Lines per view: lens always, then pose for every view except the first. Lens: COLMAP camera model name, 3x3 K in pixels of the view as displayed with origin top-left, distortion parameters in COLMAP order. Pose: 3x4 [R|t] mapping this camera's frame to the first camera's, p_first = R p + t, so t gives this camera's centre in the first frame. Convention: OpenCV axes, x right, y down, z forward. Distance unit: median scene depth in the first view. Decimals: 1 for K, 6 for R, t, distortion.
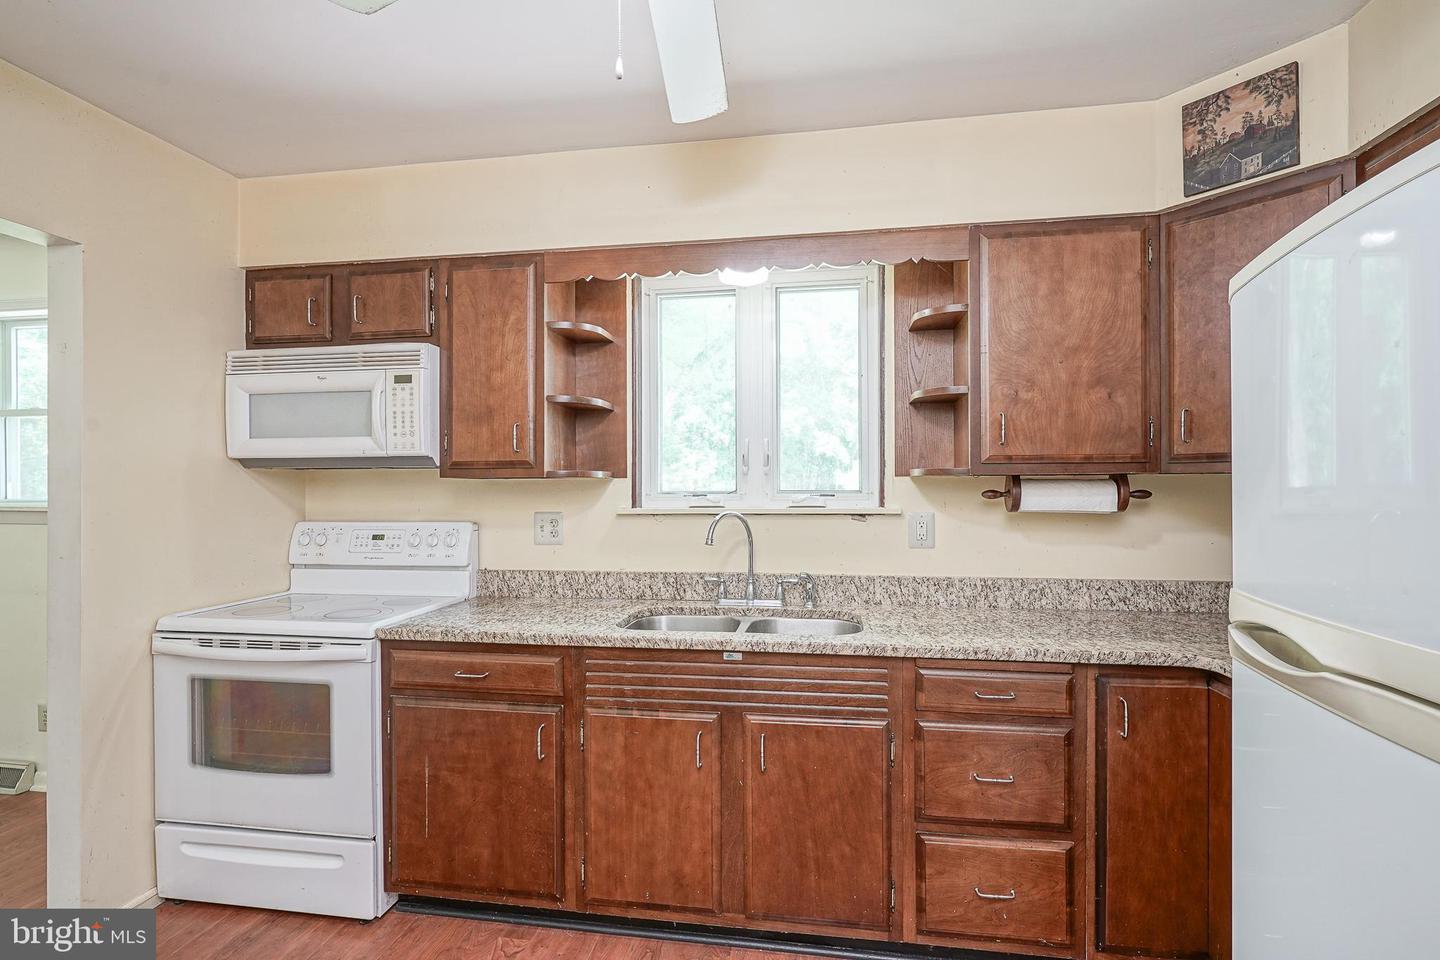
lens RADIAL K [[704.1, 0, 709.7], [0, 704.1, 489.0], [0, 0, 1]] dist [-0.008447, 0.004375]
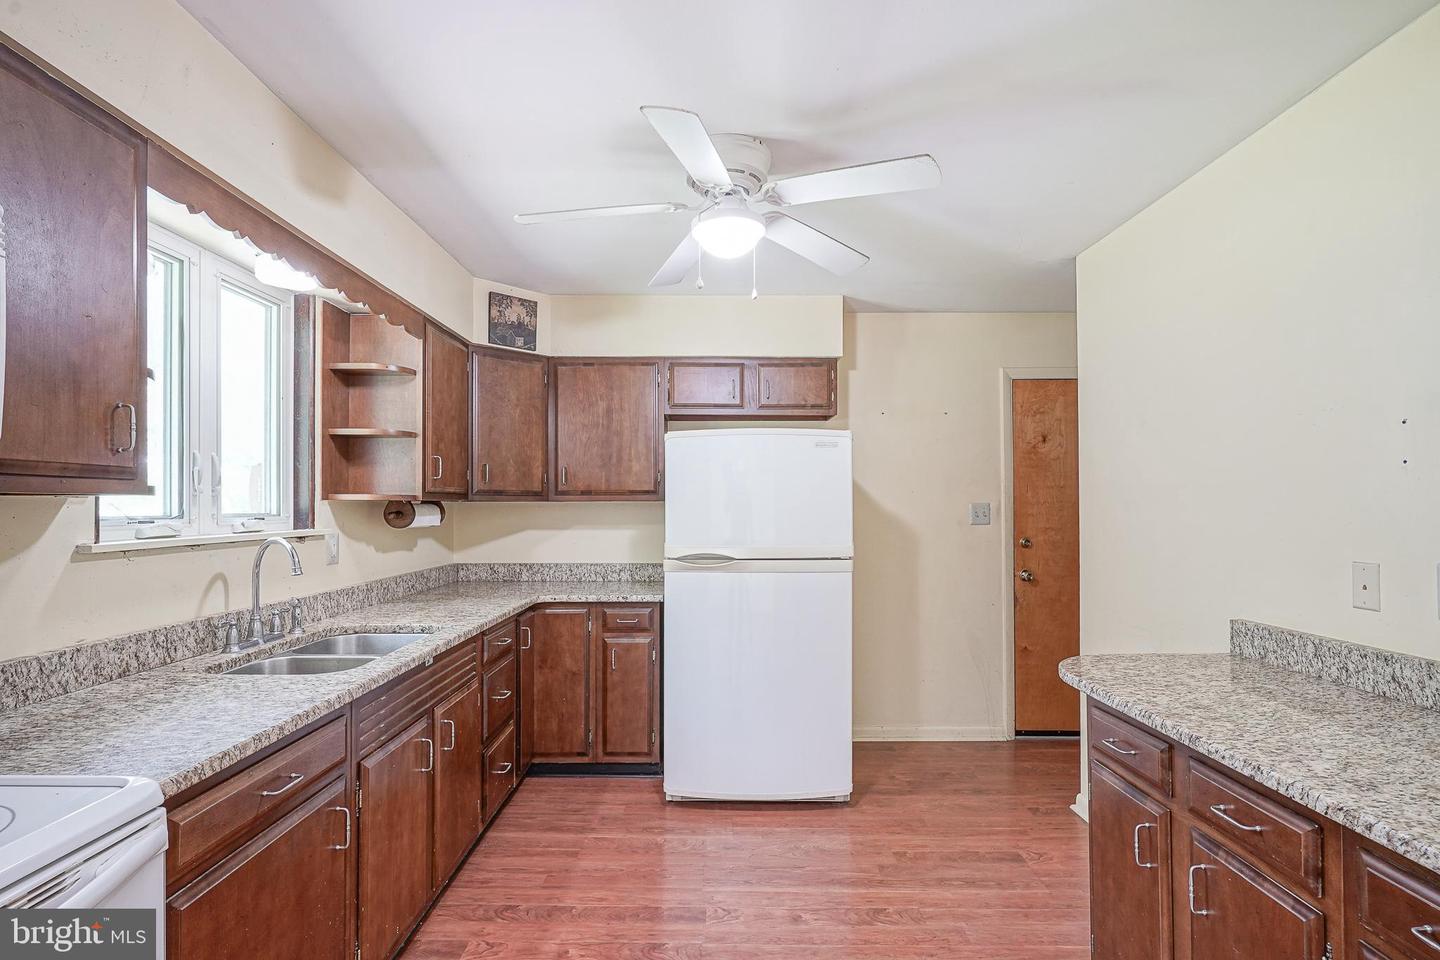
lens RADIAL K [[704.1, 0, 725.7], [0, 704.1, 494.1], [0, 0, 1]] dist [-0.008447, 0.004375]
pose [[-0.173397, 0.020260, 0.984644, -0.951167], [0.005820, 0.999792, -0.019546, -0.002103], [-0.984835, 0.002342, -0.173479, 0.605623]]
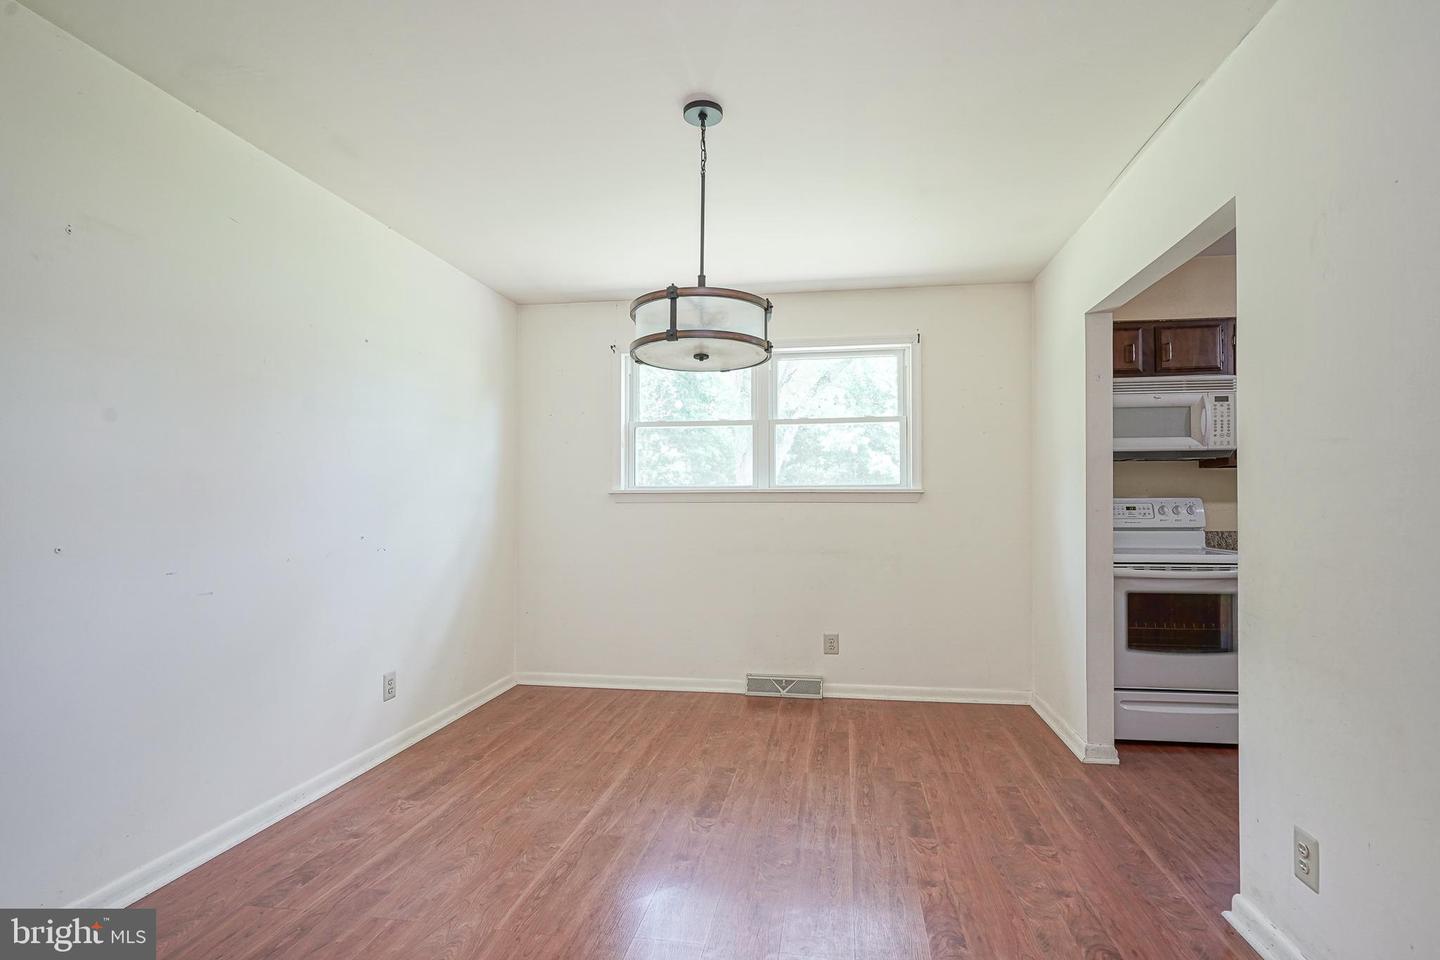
lens RADIAL K [[704.1, 0, 725.5], [0, 704.1, 493.2], [0, 0, 1]] dist [-0.008447, 0.004375]
pose [[0.999584, 0.002468, 0.028747, -1.533347], [-0.001796, 0.999725, -0.023400, 0.083181], [-0.028797, 0.023339, 0.999313, -0.469481]]
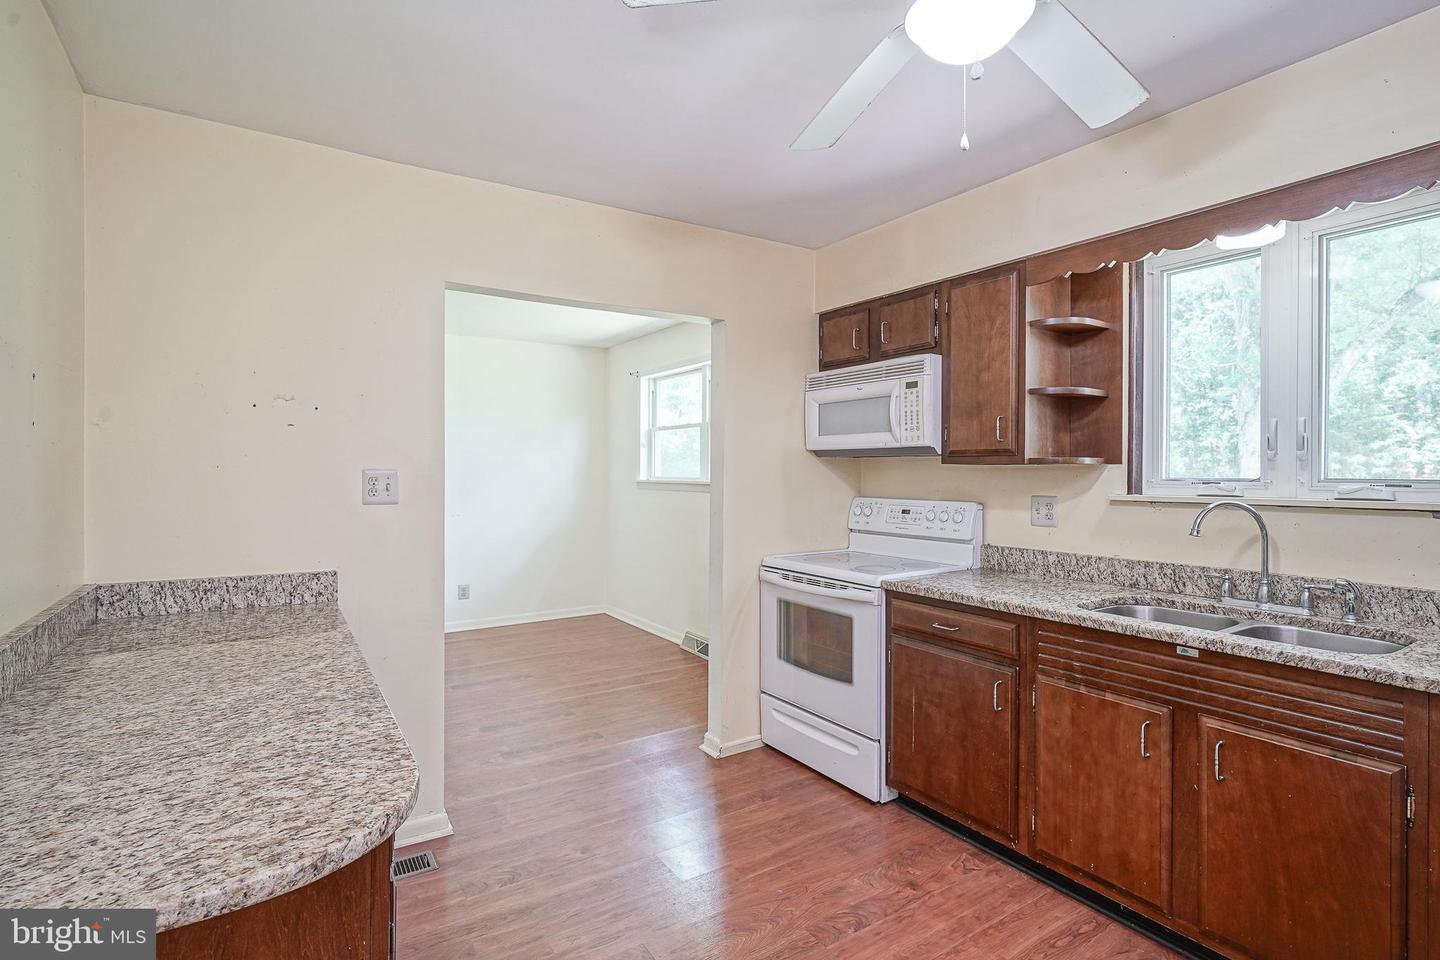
lens RADIAL K [[704.1, 0, 732.0], [0, 704.1, 472.5], [0, 0, 1]] dist [-0.008447, 0.004375]
pose [[0.686976, 0.007887, -0.726638, 0.249852], [-0.007853, 0.999963, 0.003429, -0.003003], [0.726638, 0.003351, 0.687012, -0.086143]]
